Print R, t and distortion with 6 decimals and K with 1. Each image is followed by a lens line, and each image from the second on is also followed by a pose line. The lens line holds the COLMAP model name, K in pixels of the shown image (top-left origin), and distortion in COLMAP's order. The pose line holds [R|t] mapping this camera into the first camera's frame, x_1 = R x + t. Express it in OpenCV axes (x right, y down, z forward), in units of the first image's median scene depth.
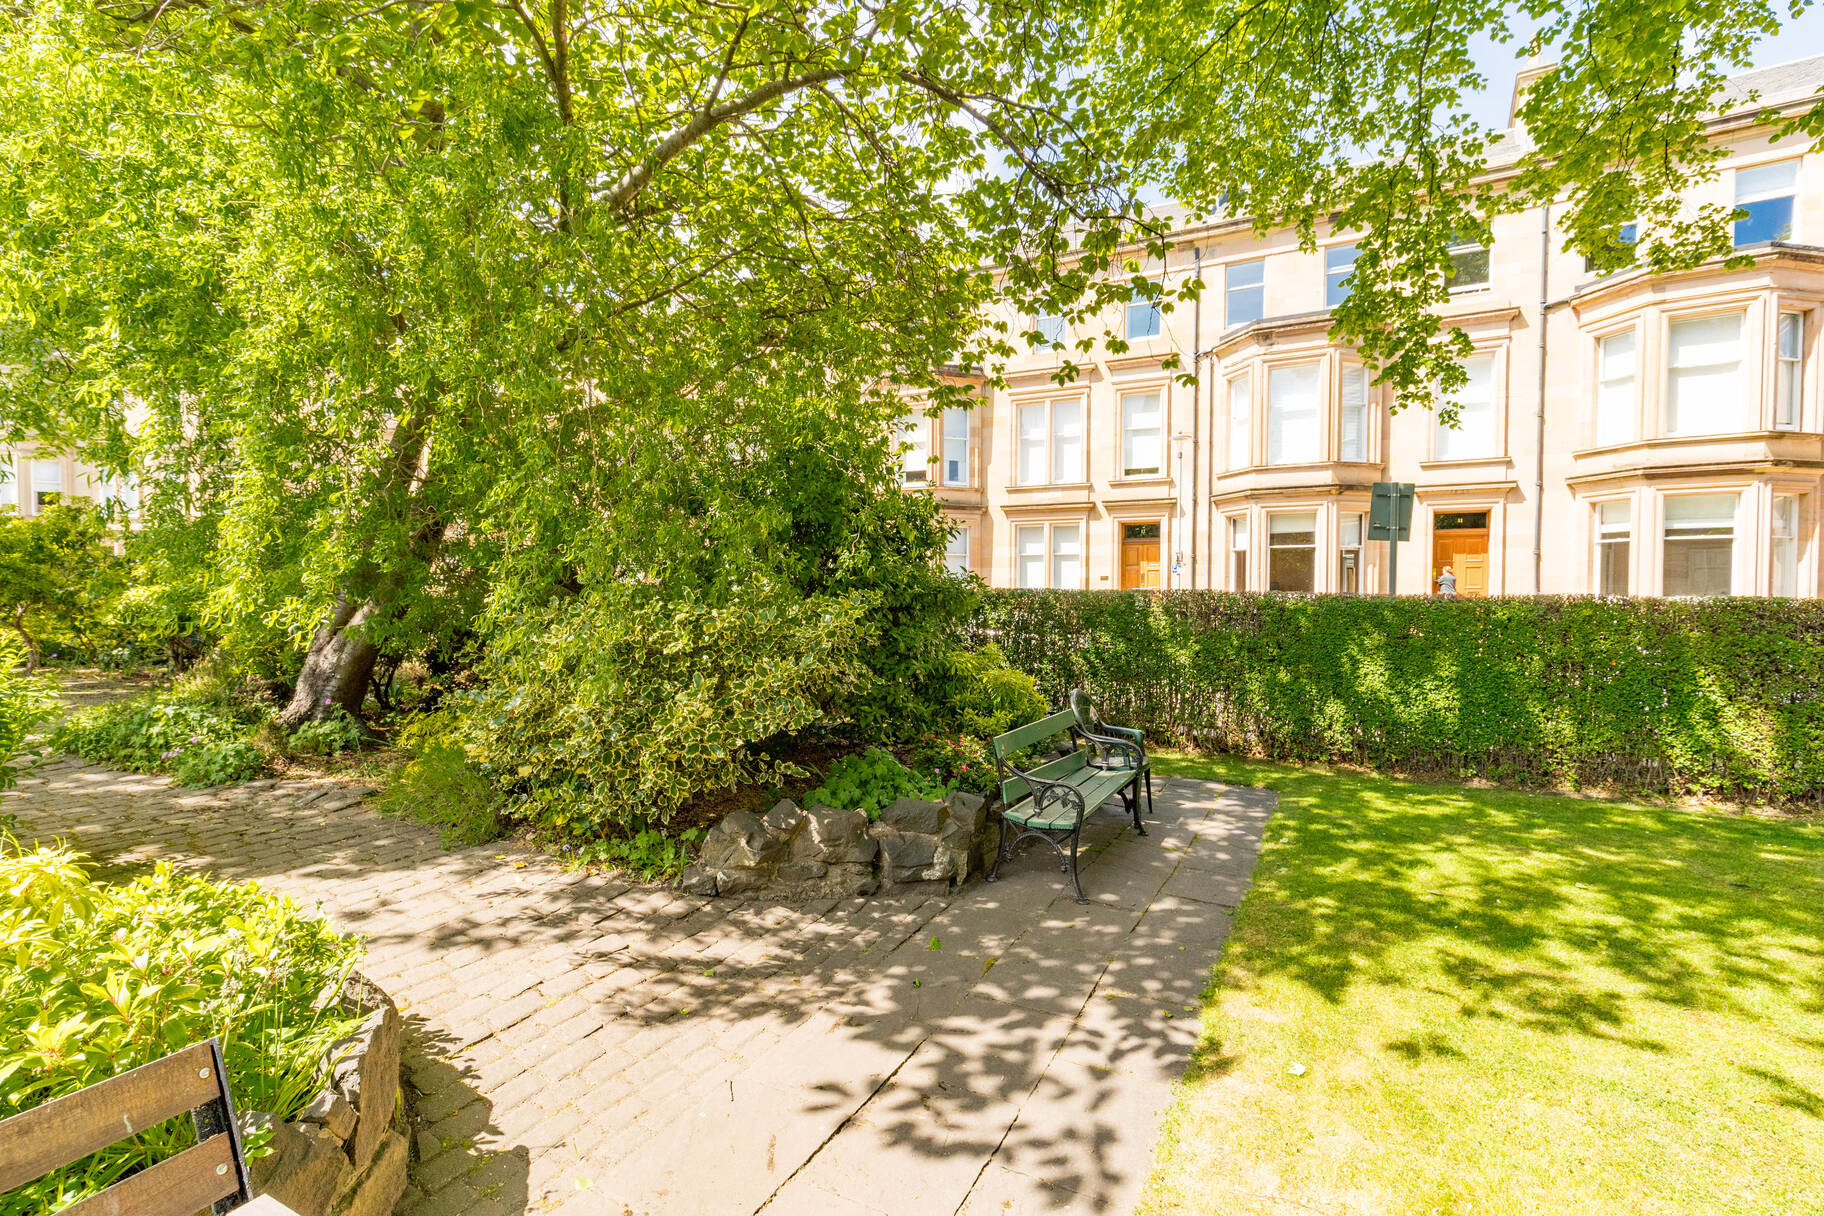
lens RADIAL K [[830.2, 0, 924.4], [0, 830.2, 622.0], [0, 0, 1]] dist [0.005818, -0.000916]
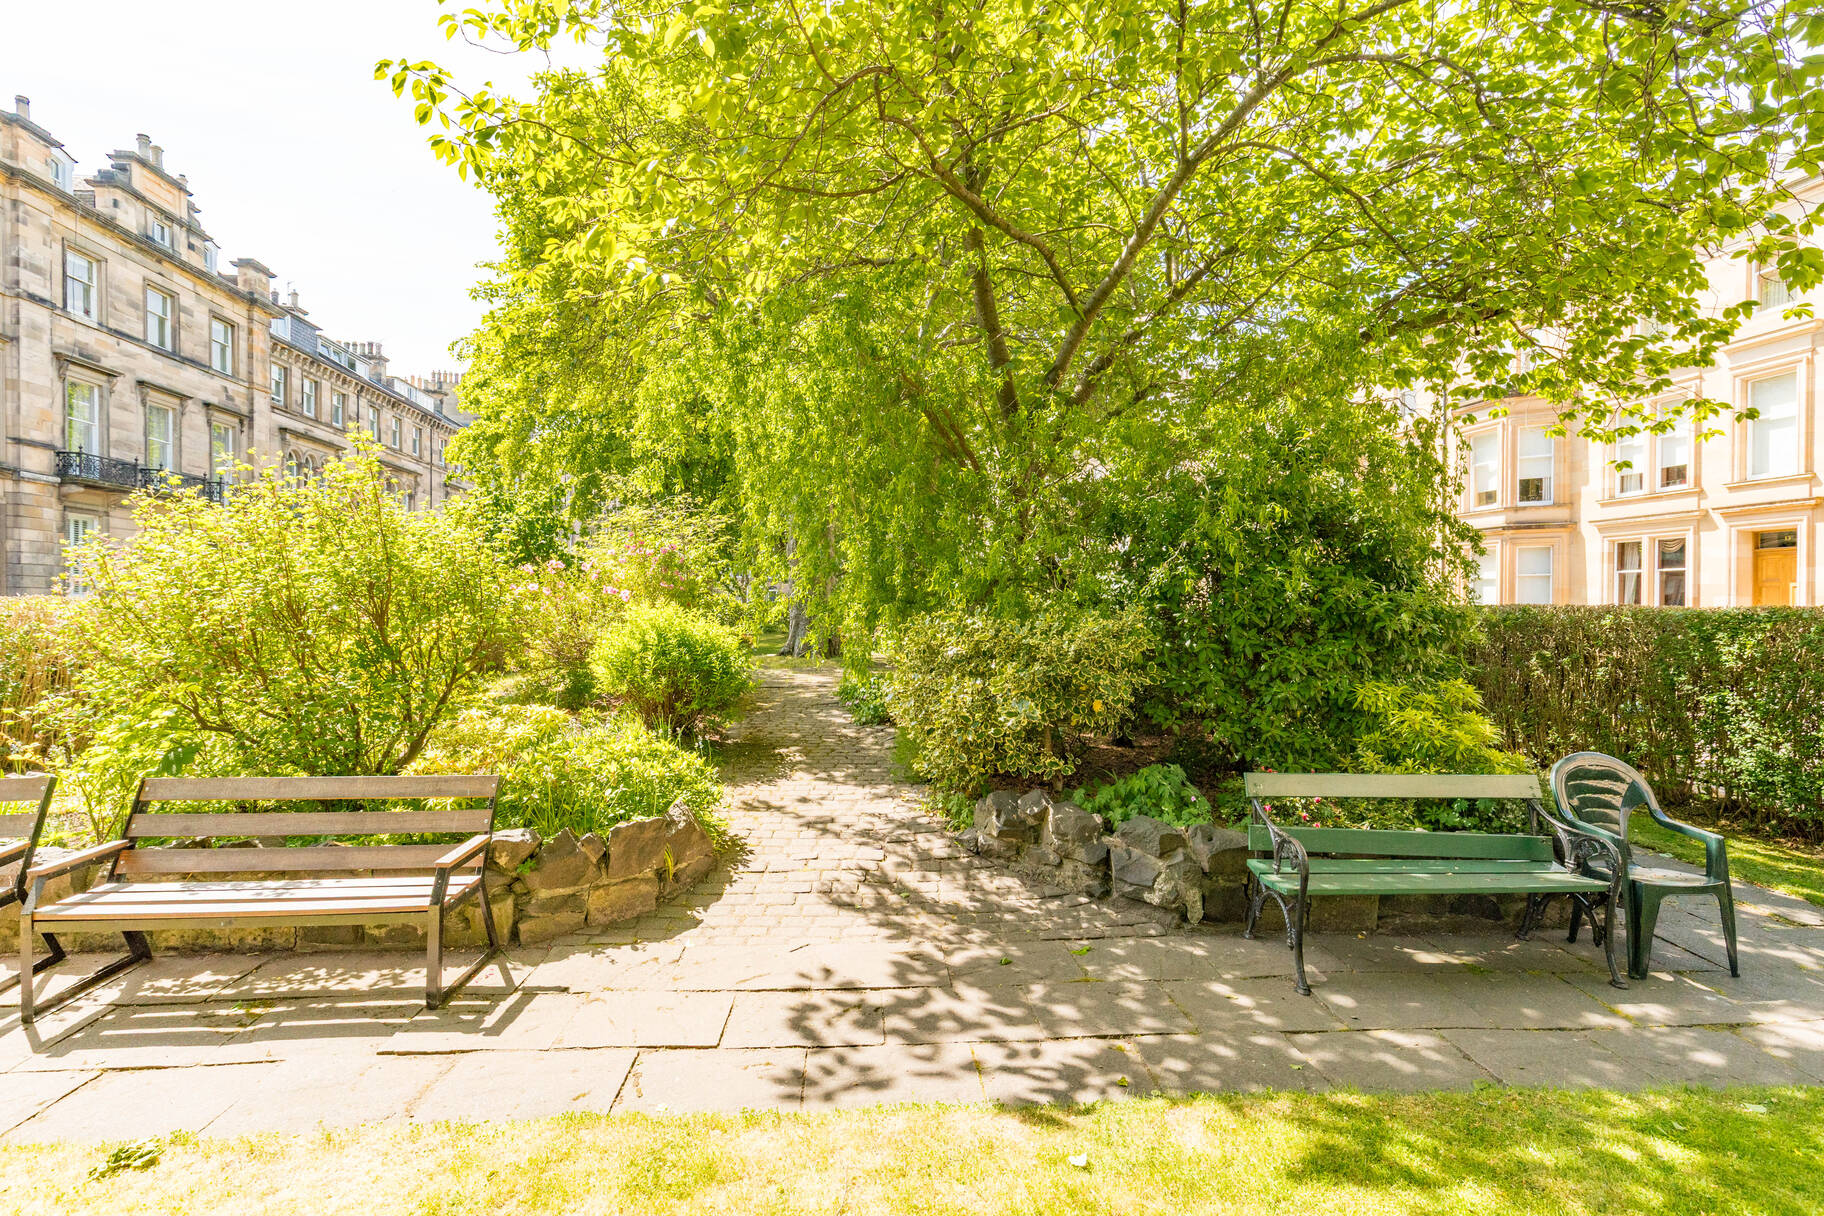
lens RADIAL K [[830.2, 0, 924.4], [0, 830.2, 622.0], [0, 0, 1]] dist [0.005818, -0.000916]
pose [[0.528711, 0.017105, -0.848630, 0.930015], [-0.037198, 0.999303, -0.003034, -0.010415], [0.847986, 0.033171, 0.528979, 0.332592]]
